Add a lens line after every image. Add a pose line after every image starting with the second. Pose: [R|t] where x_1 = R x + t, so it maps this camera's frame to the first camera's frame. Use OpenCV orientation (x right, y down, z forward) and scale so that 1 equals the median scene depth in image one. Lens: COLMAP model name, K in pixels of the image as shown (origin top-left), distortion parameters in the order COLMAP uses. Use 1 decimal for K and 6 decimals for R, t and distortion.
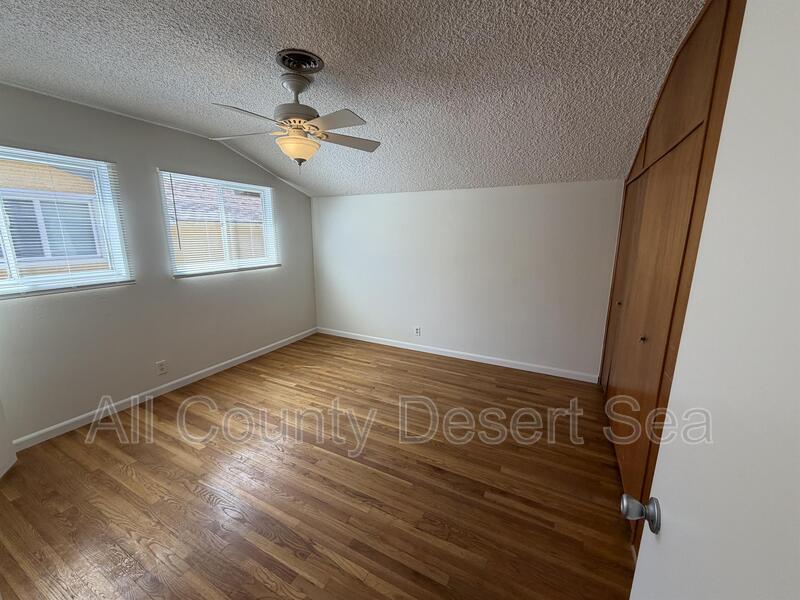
lens RADIAL K [[319.0, 0, 397.5], [0, 319.0, 295.4], [0, 0, 1]] dist [-0.002590, 0.000466]
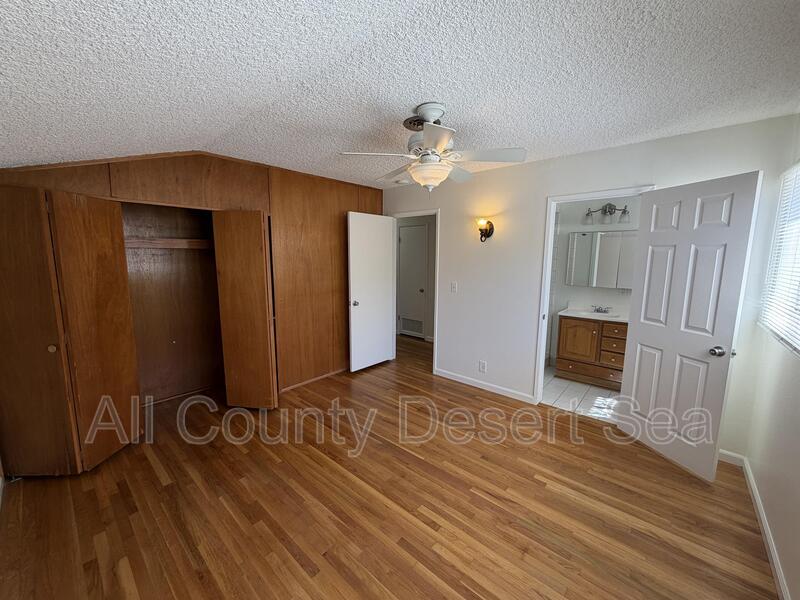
lens RADIAL K [[319.0, 0, 398.7], [0, 319.0, 300.9], [0, 0, 1]] dist [-0.002590, 0.000466]
pose [[-0.967967, -0.041603, 0.247608, -0.313912], [0.042269, 0.945100, 0.324035, -0.274106], [-0.247495, 0.324122, -0.913067, 1.363967]]
